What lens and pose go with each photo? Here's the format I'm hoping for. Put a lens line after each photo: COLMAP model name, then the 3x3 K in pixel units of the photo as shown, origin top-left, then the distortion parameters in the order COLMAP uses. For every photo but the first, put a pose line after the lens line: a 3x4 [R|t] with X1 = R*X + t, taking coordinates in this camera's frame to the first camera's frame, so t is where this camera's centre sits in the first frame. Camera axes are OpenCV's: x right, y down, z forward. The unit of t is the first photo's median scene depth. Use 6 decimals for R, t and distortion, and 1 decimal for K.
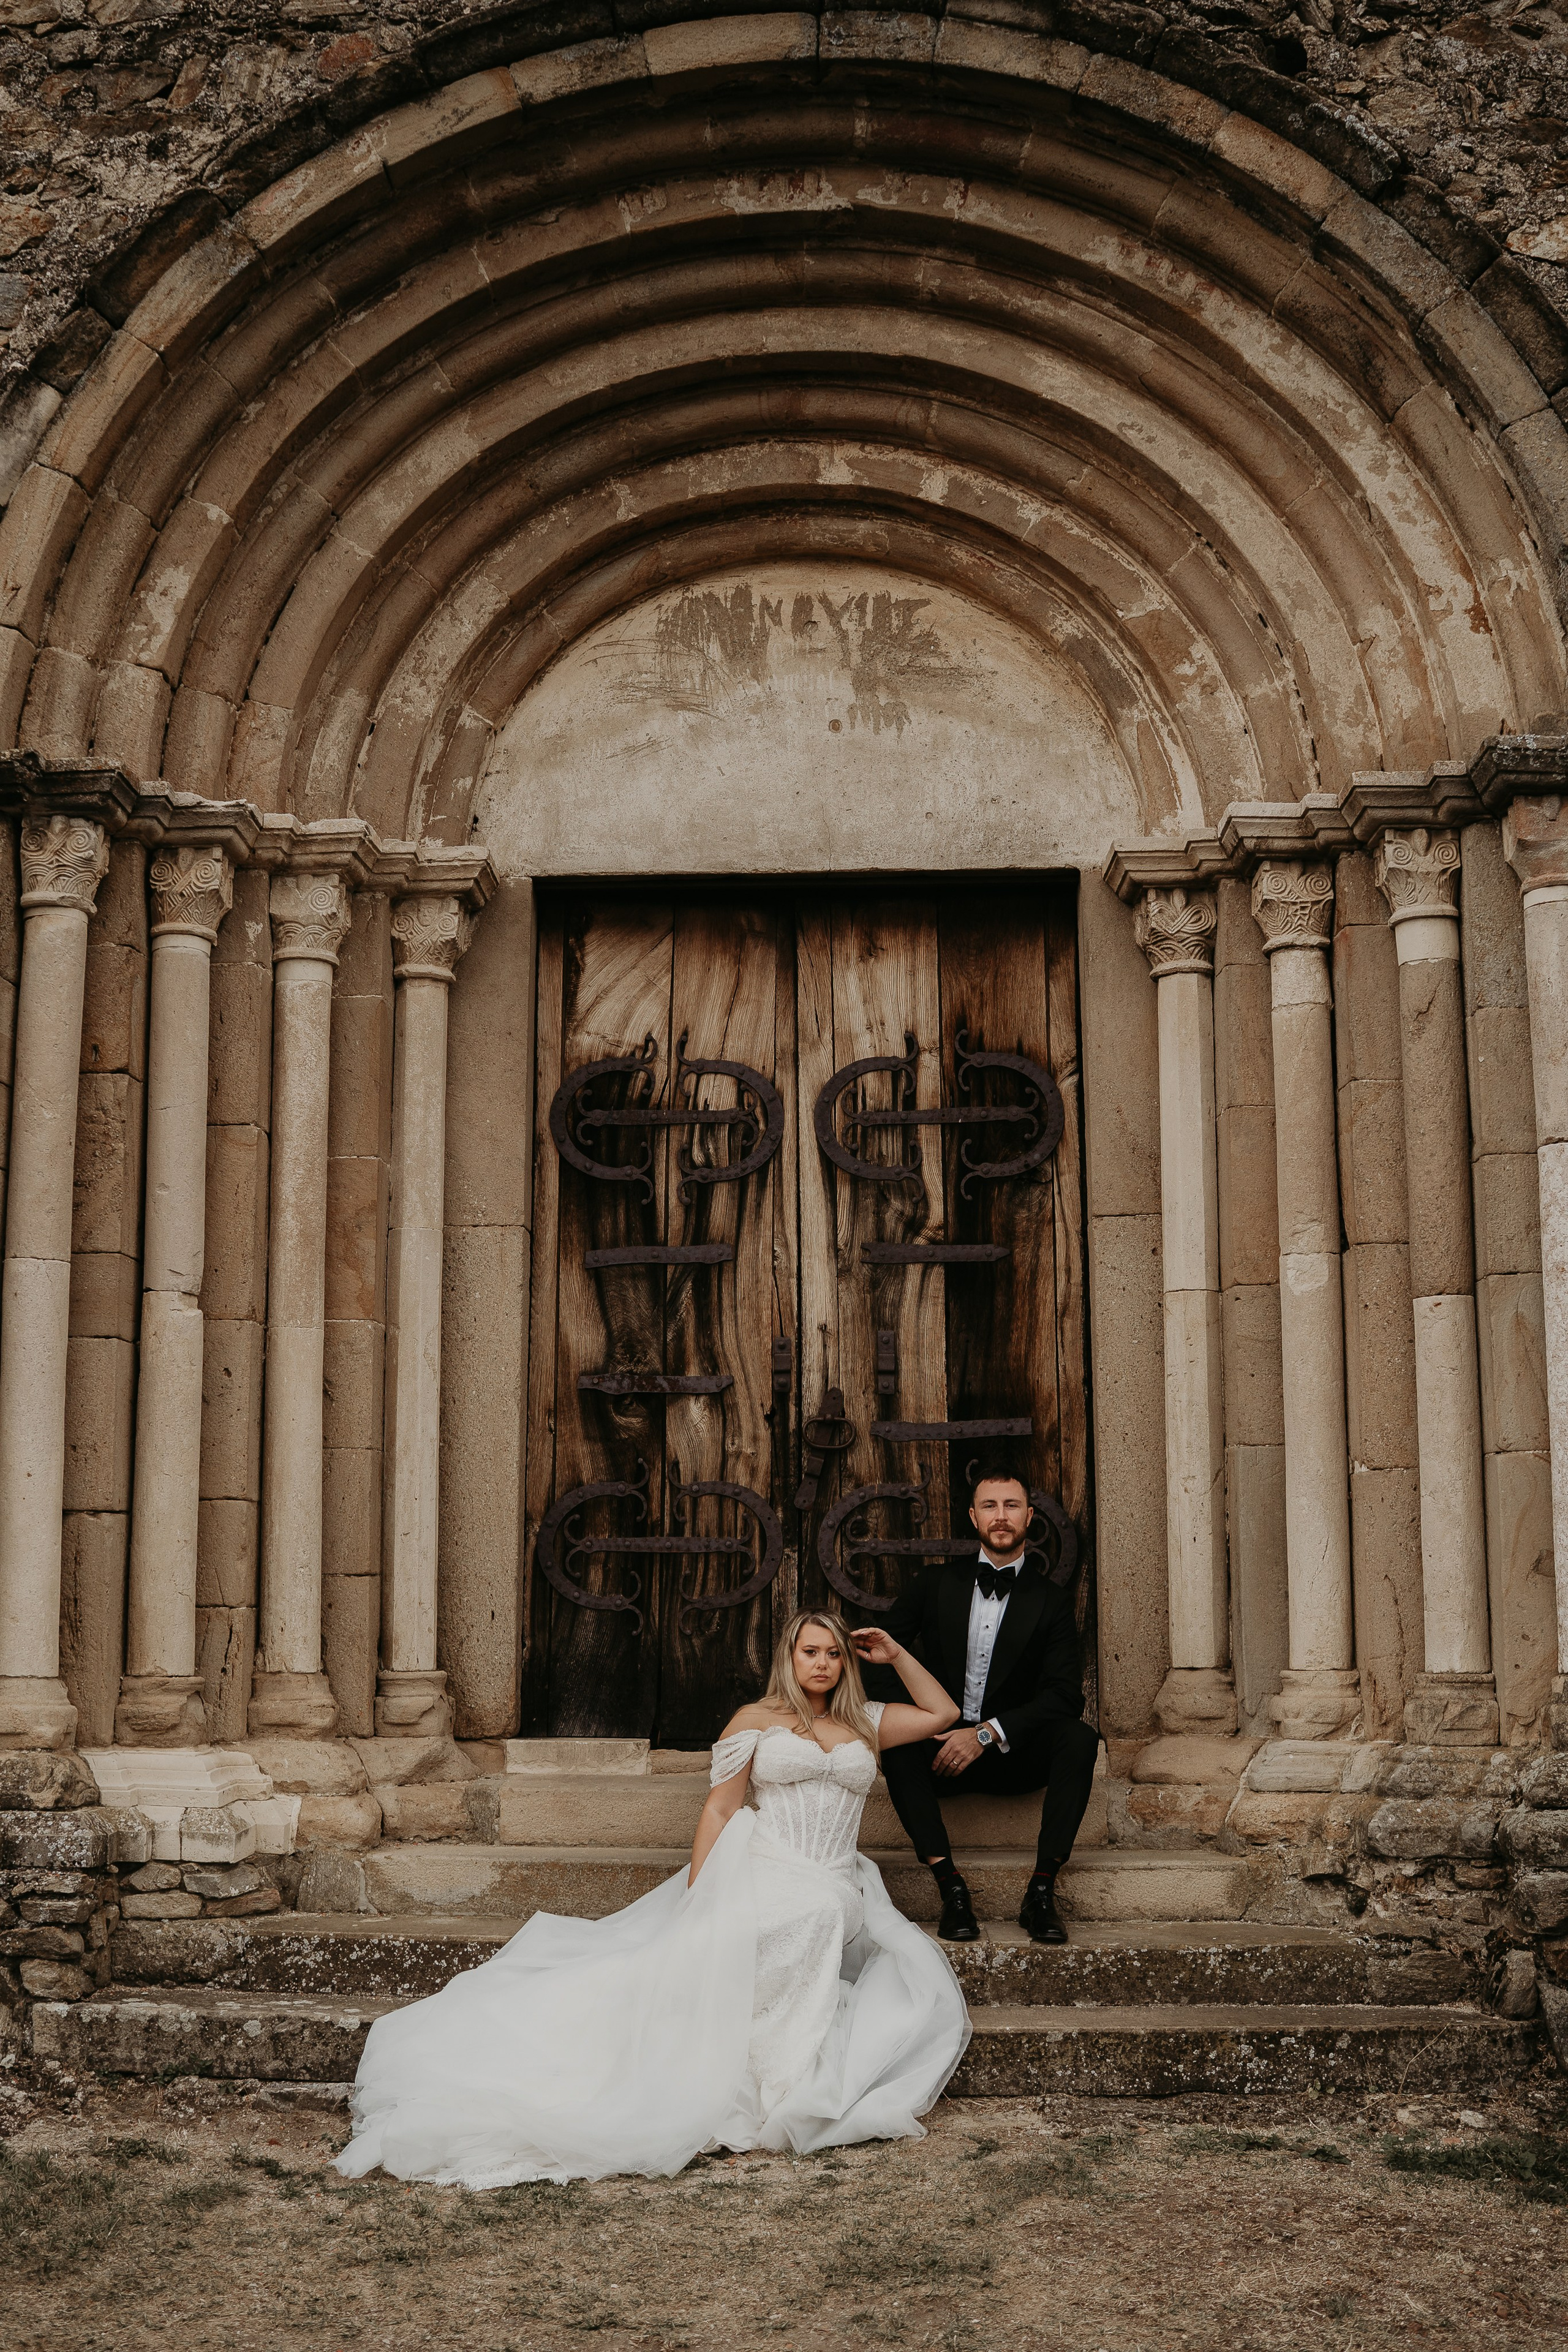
lens RADIAL K [[2473.5, 0, 745.2], [0, 2473.5, 1148.2], [0, 0, 1]] dist [-0.199945, 0.218933]
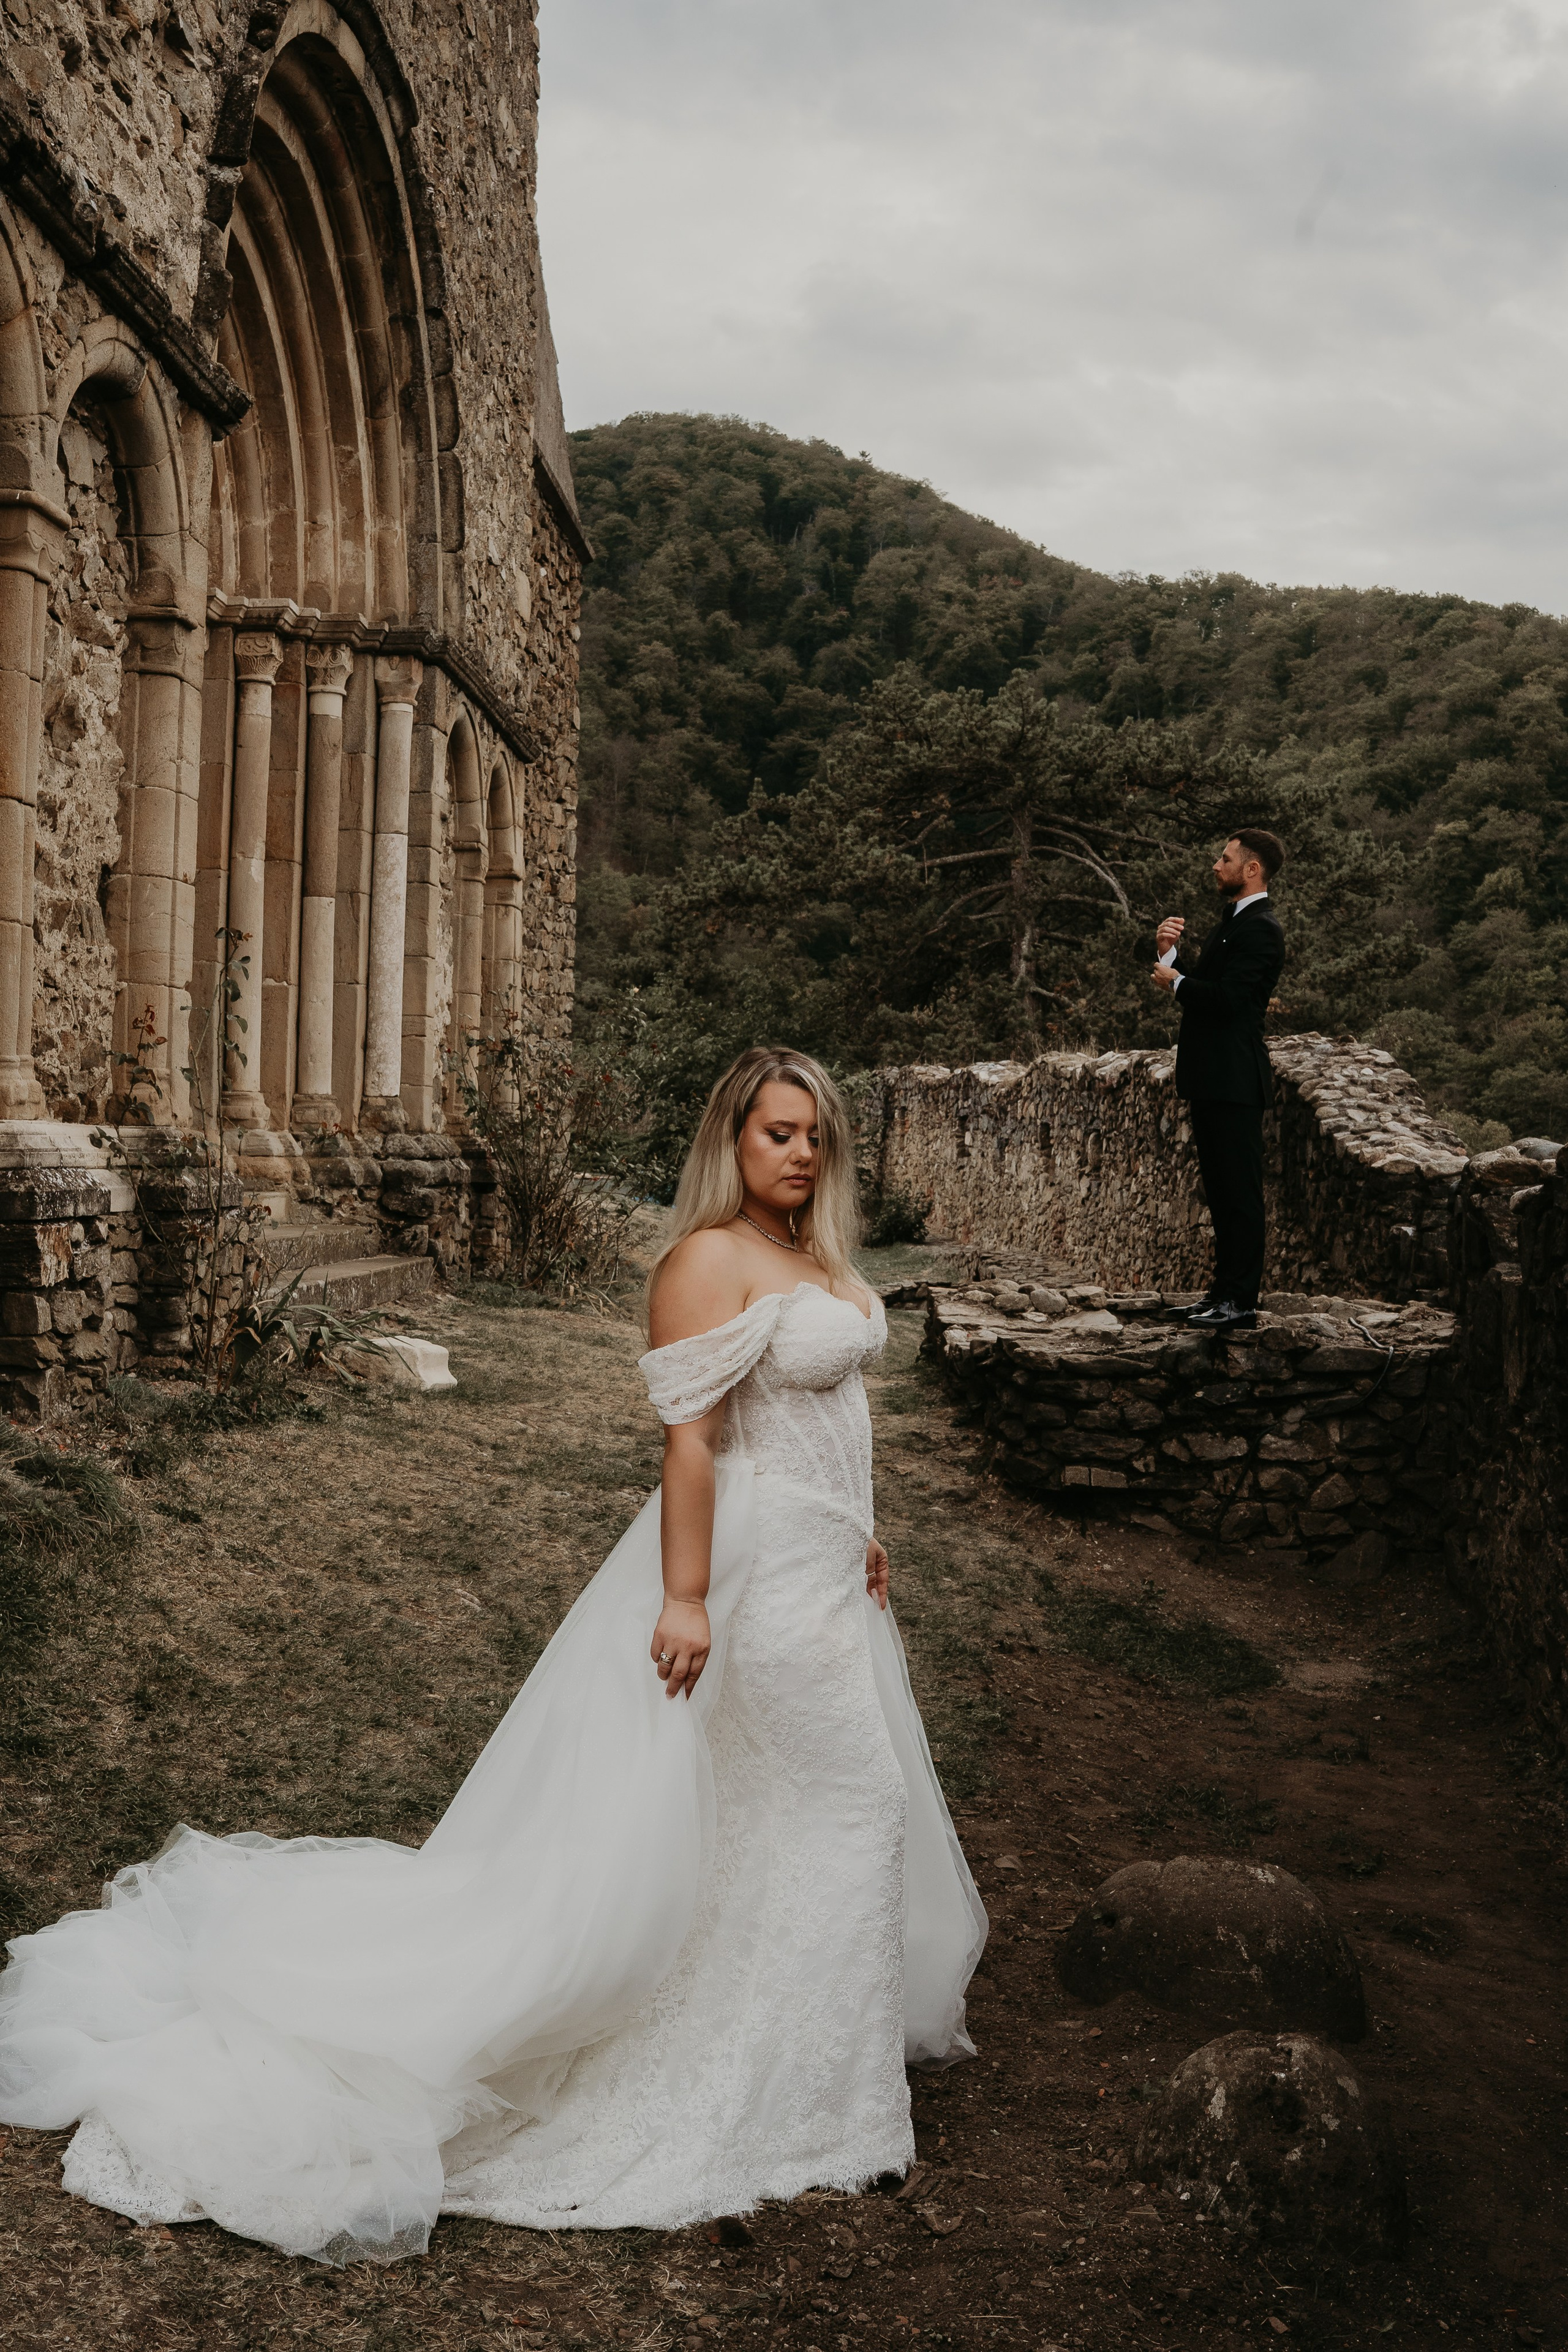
lens RADIAL K [[2421.0, 0, 775.8], [0, 2421.0, 1151.6], [0, 0, 1]] dist [-0.195397, 0.220013]
pose [[0.000572, -0.000412, 1.000000, -1.464464], [-0.193681, 0.981065, 0.000515, 0.172681], [-0.981064, -0.193681, 0.000482, 0.576586]]
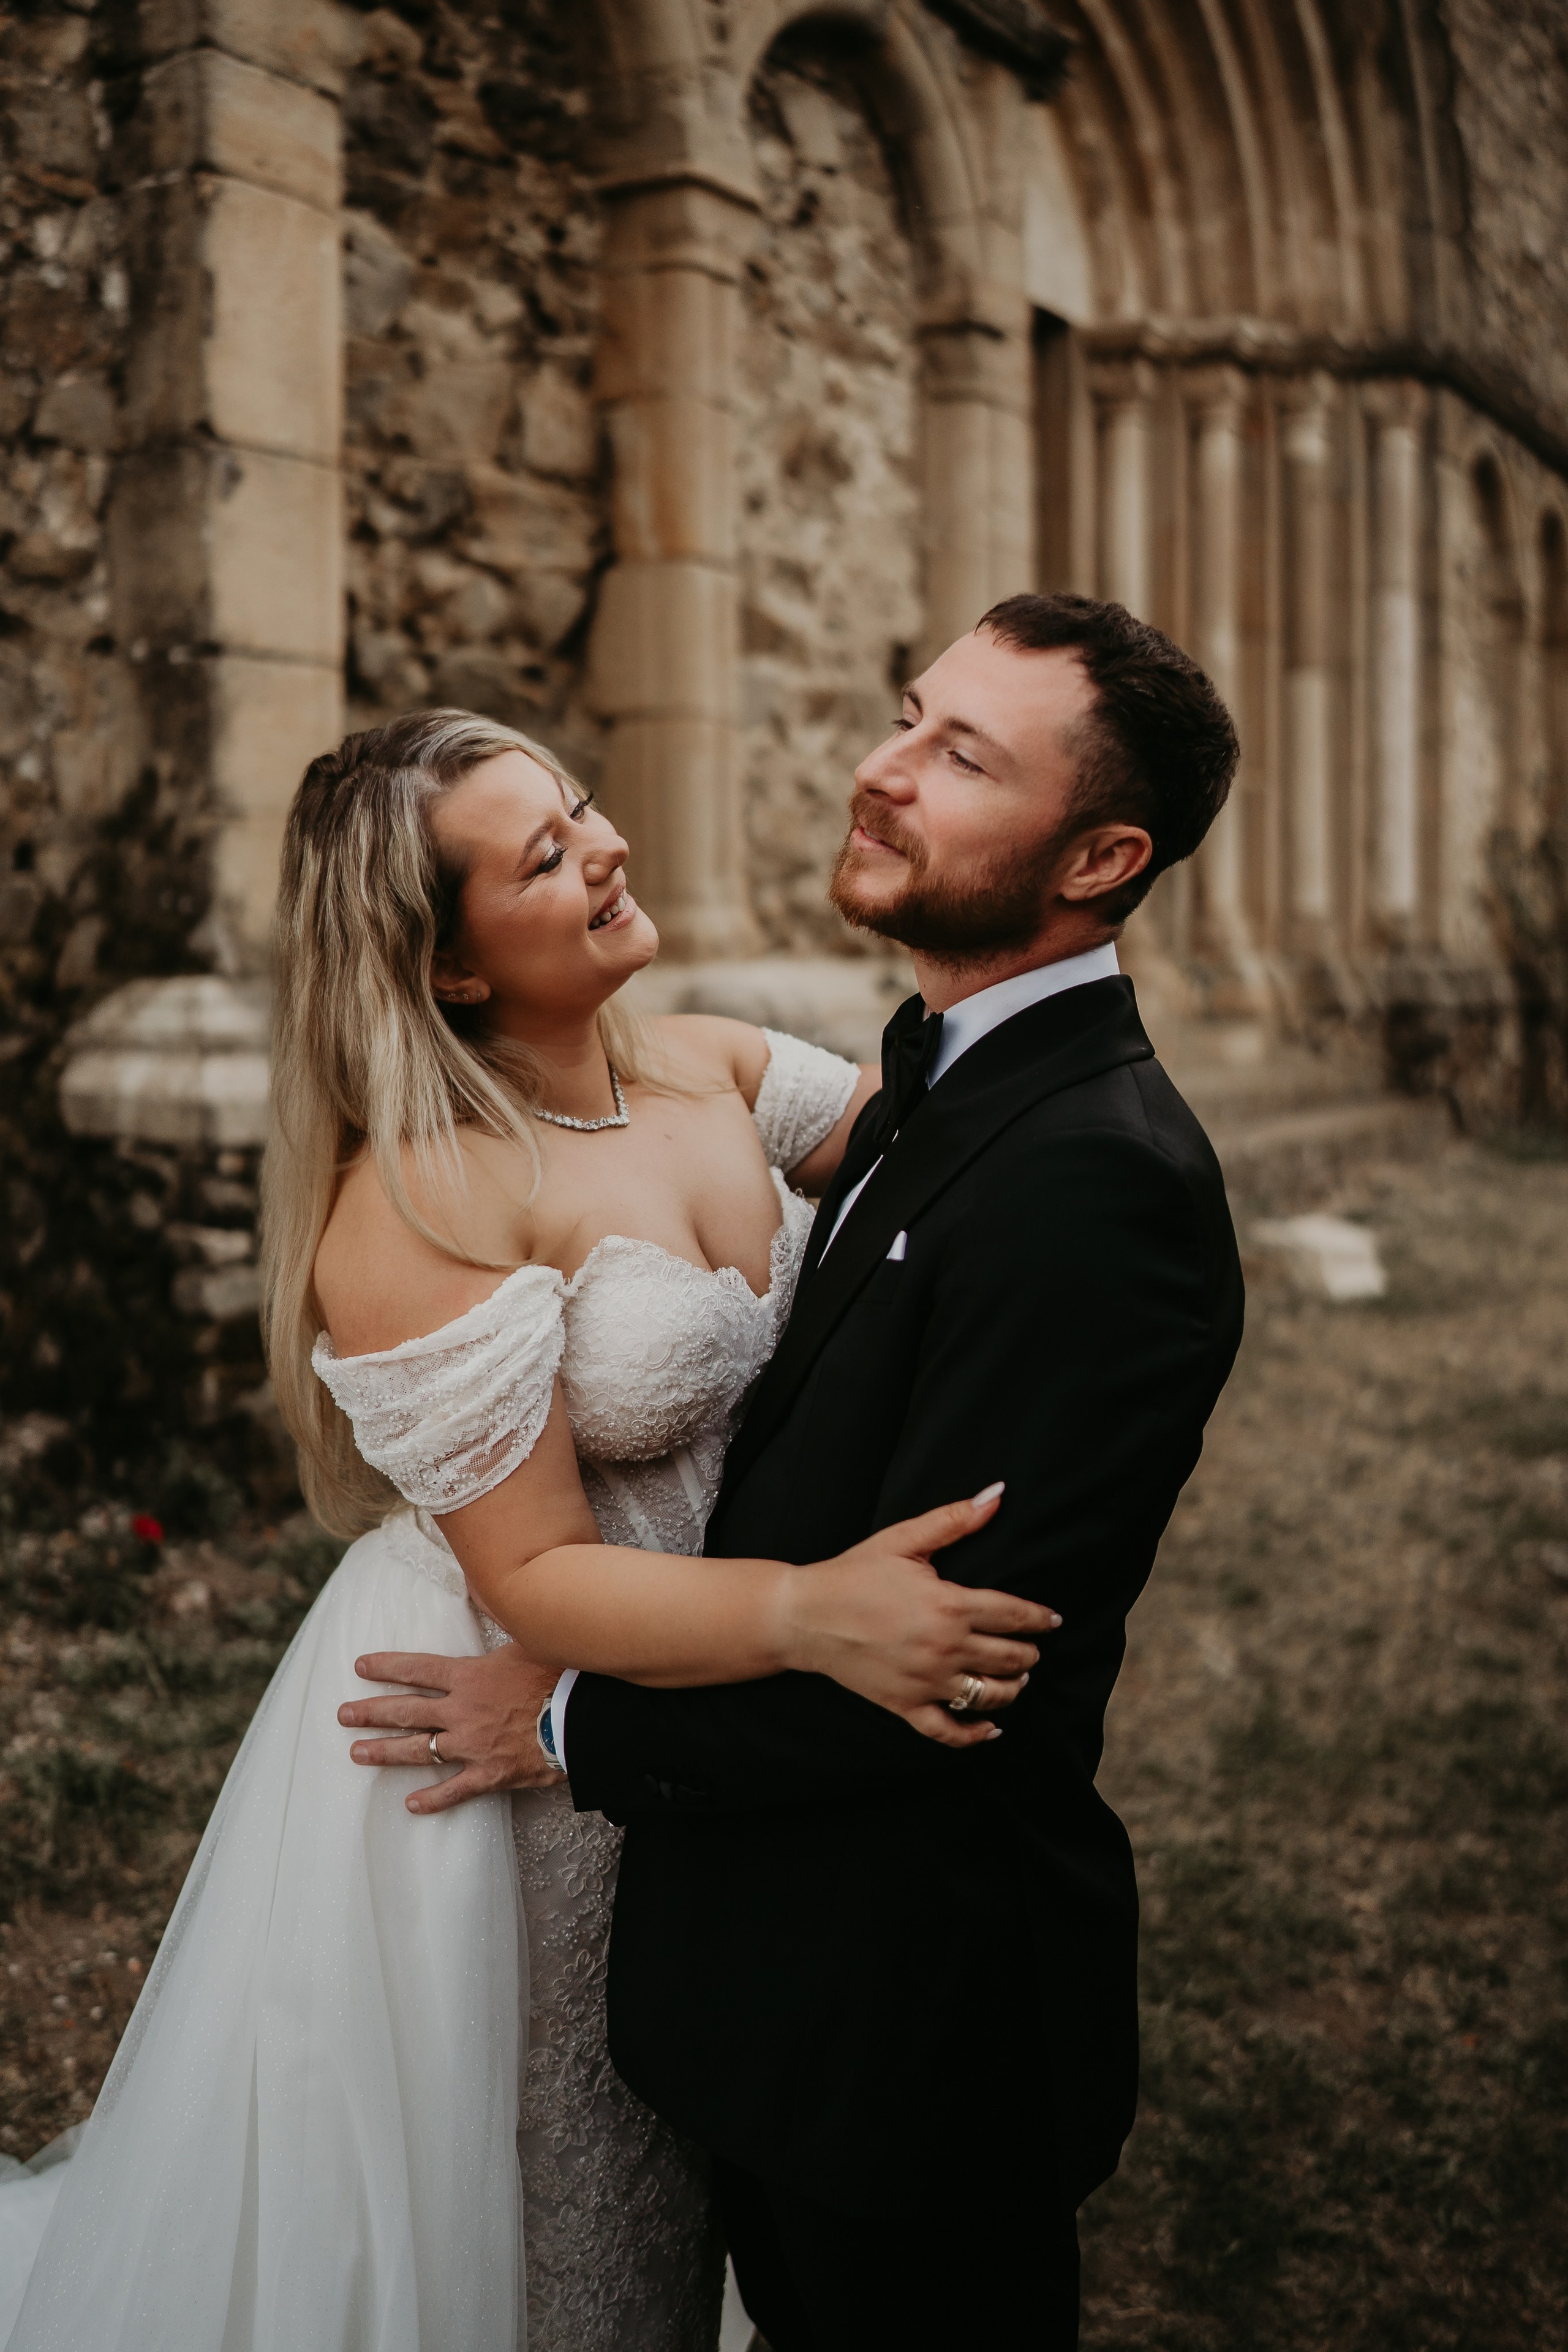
lens RADIAL K [[2413.4, 0, 740.6], [0, 2413.4, 1105.0], [0, 0, 1]] dist [-0.182250, 0.230360]
pose [[0.485207, -0.061075, 0.872264, -1.173908], [-0.141718, 0.978876, 0.147372, 0.148535], [-0.862839, -0.195122, 0.466301, 0.508624]]
